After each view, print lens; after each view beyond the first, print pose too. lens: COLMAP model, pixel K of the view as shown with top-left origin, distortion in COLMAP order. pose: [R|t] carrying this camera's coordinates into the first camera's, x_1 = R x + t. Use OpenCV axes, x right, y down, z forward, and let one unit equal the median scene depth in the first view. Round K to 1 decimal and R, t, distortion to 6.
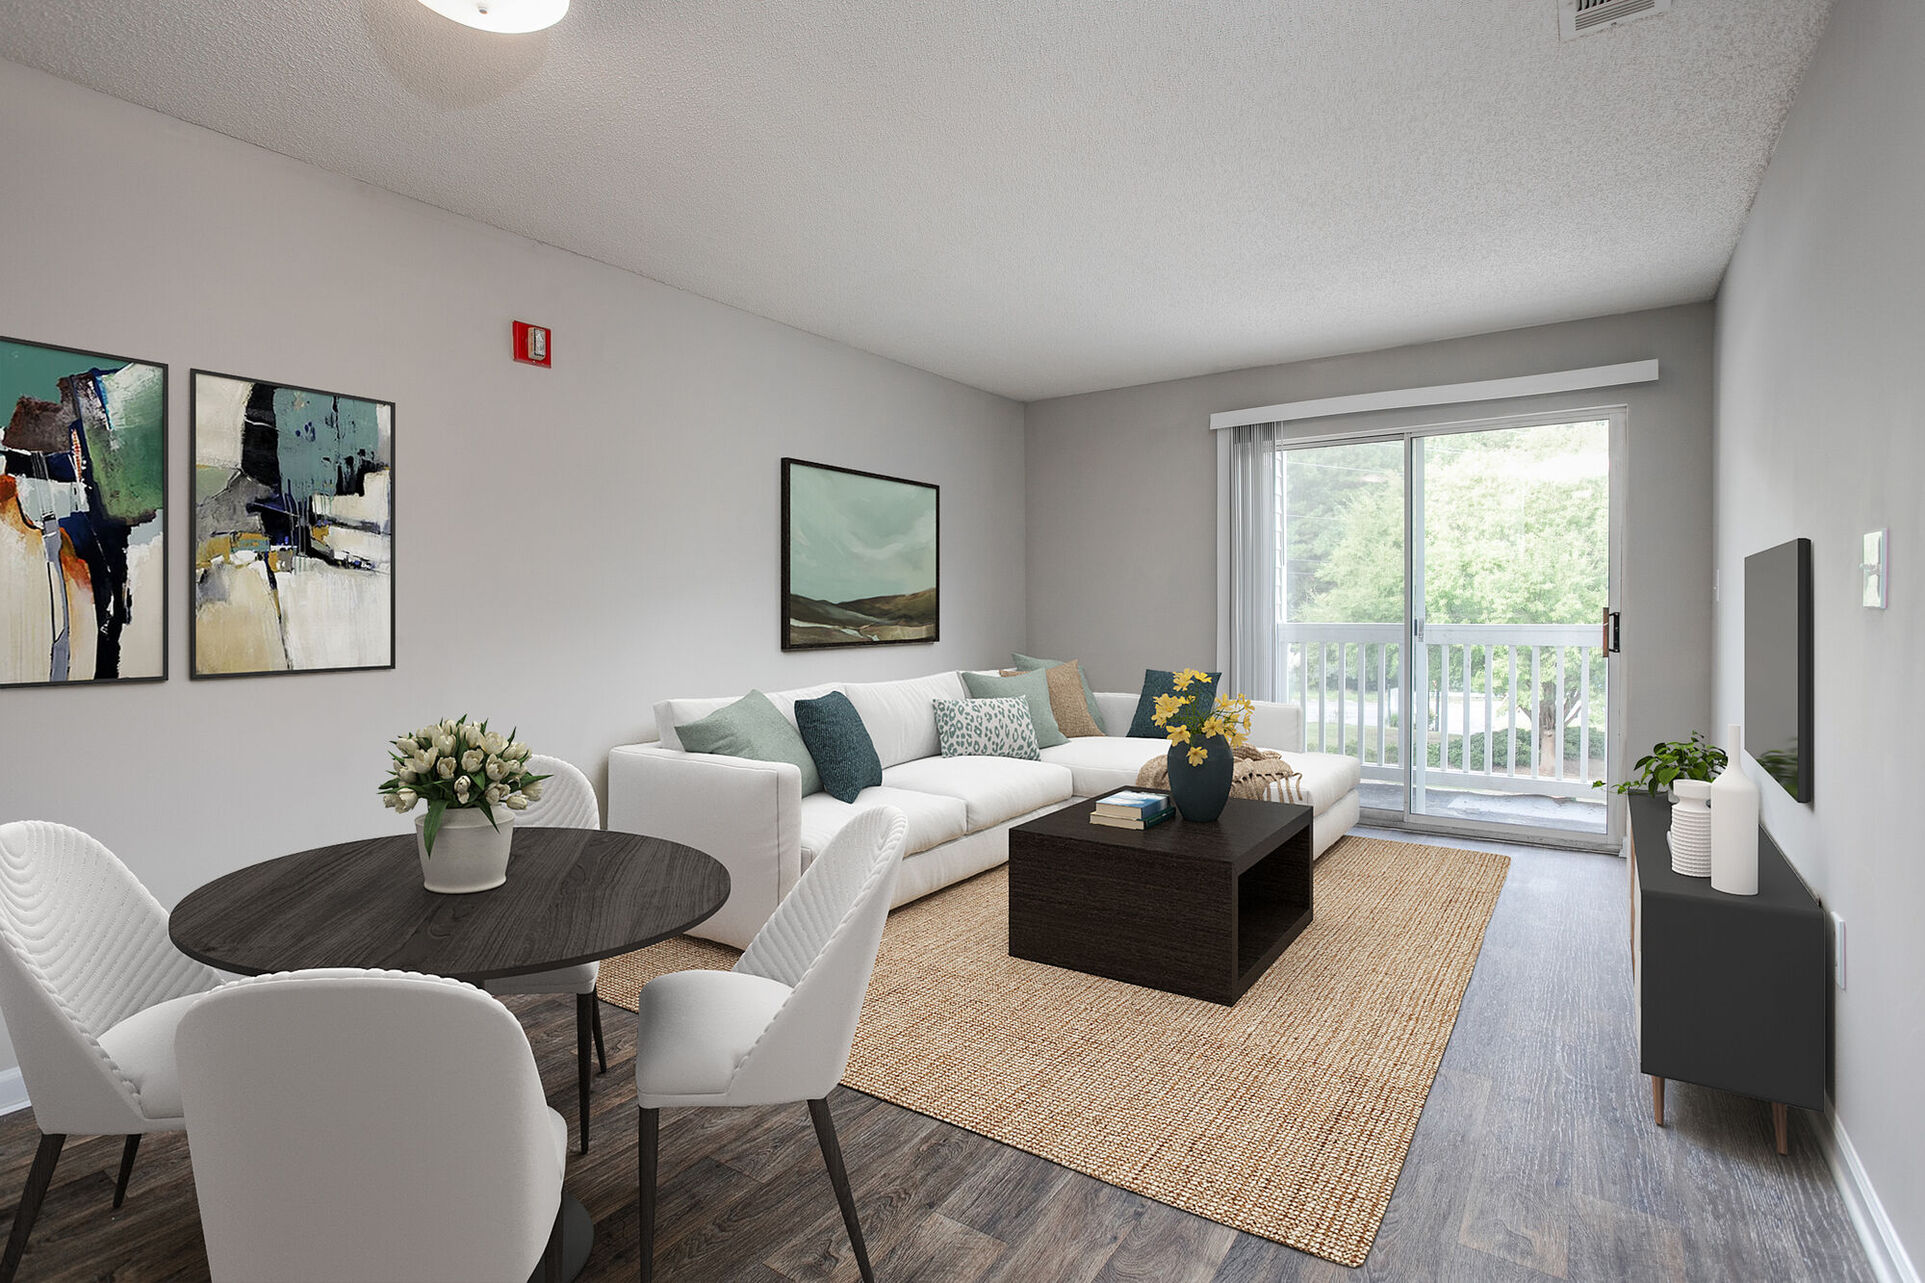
lens RADIAL K [[917.5, 0, 964.7], [0, 917.5, 651.1], [0, 0, 1]] dist [-0.048374, 0.009350]
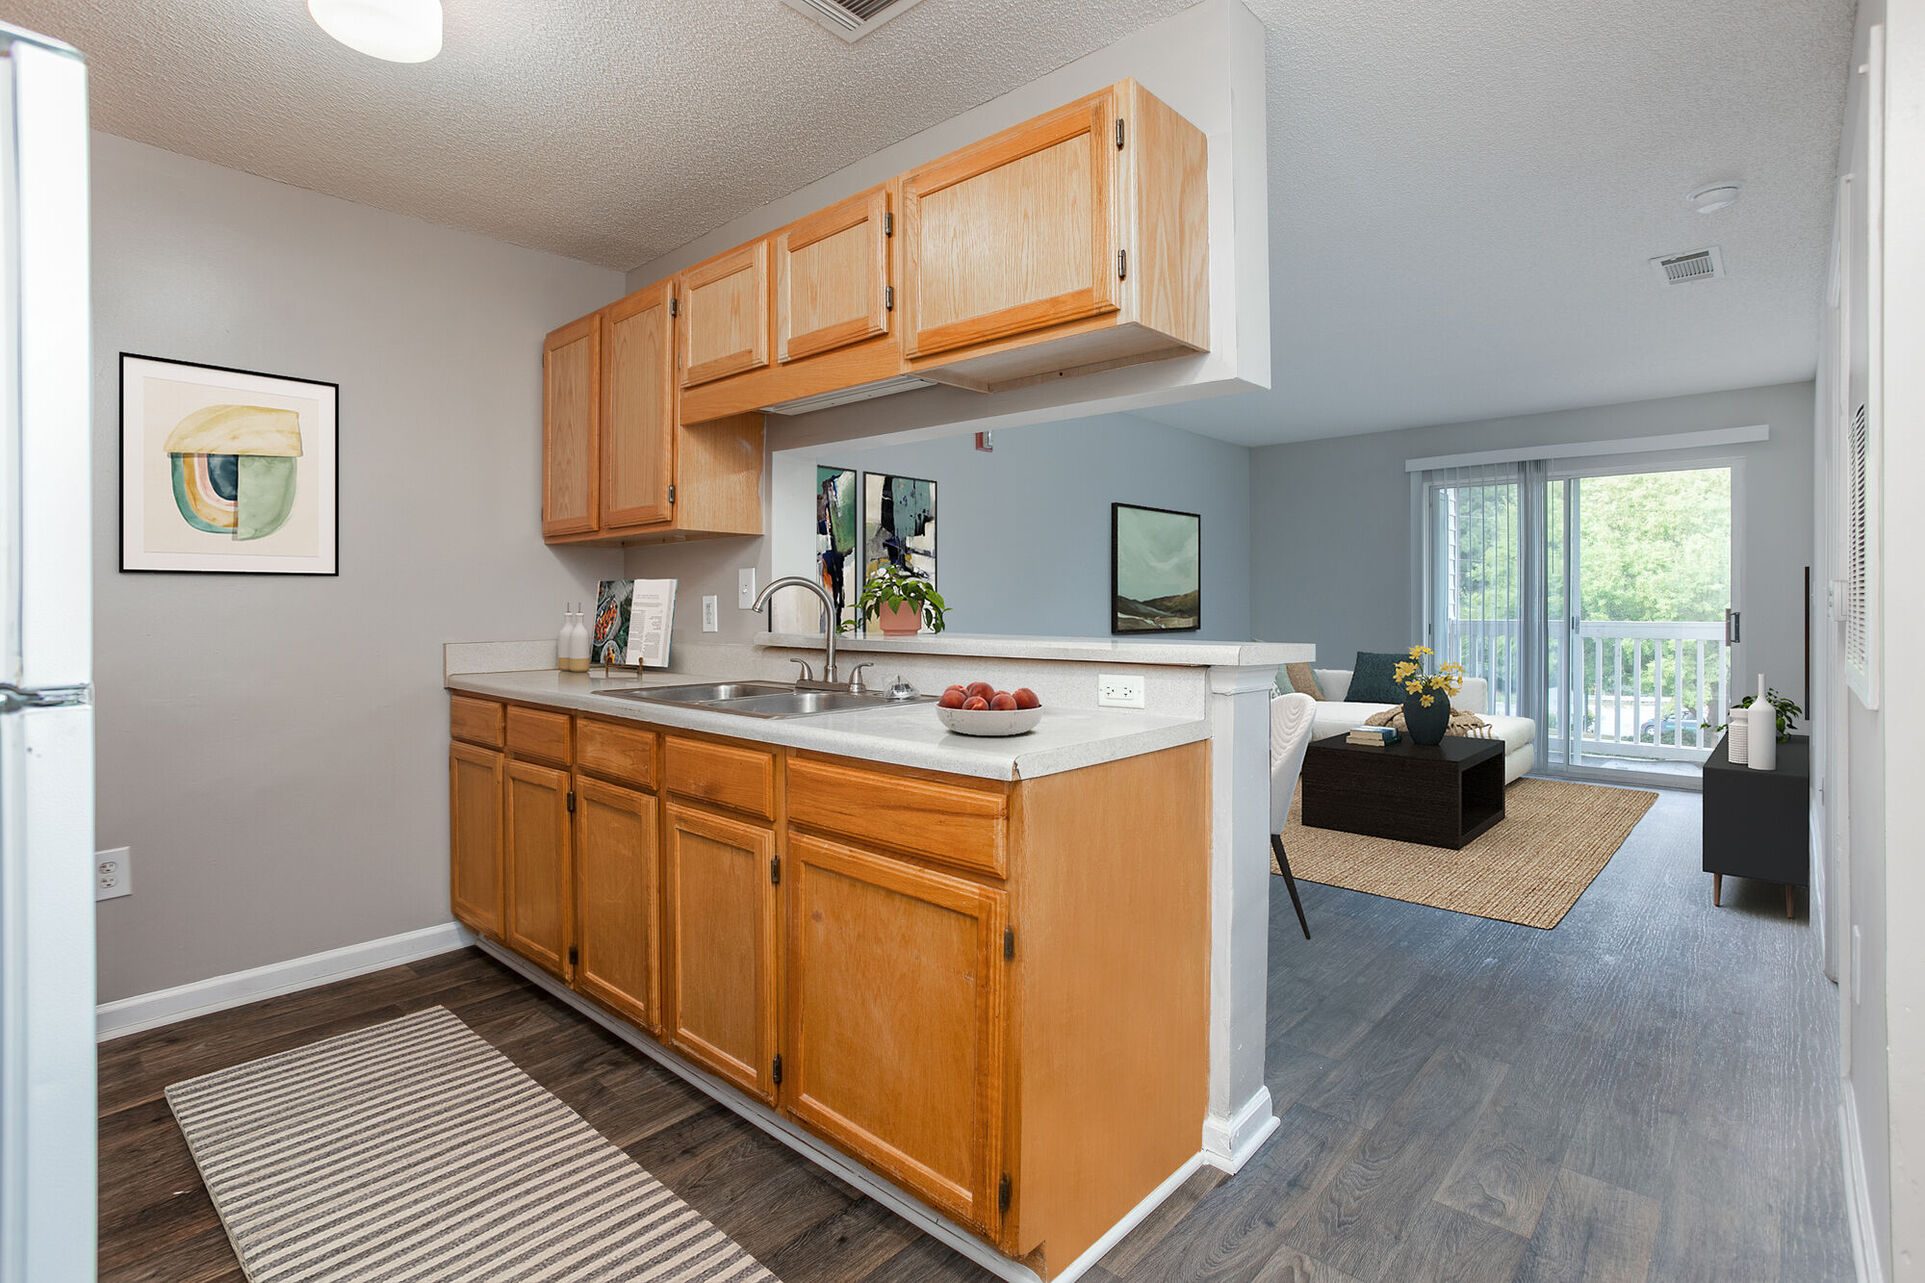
lens RADIAL K [[917.5, 0, 944.3], [0, 917.5, 602.0], [0, 0, 1]] dist [-0.048374, 0.009350]
pose [[0.988605, 0.010295, -0.150179, -0.222846], [-0.017361, 0.998799, -0.045813, 0.020441], [0.149527, 0.047898, 0.987597, -0.444508]]
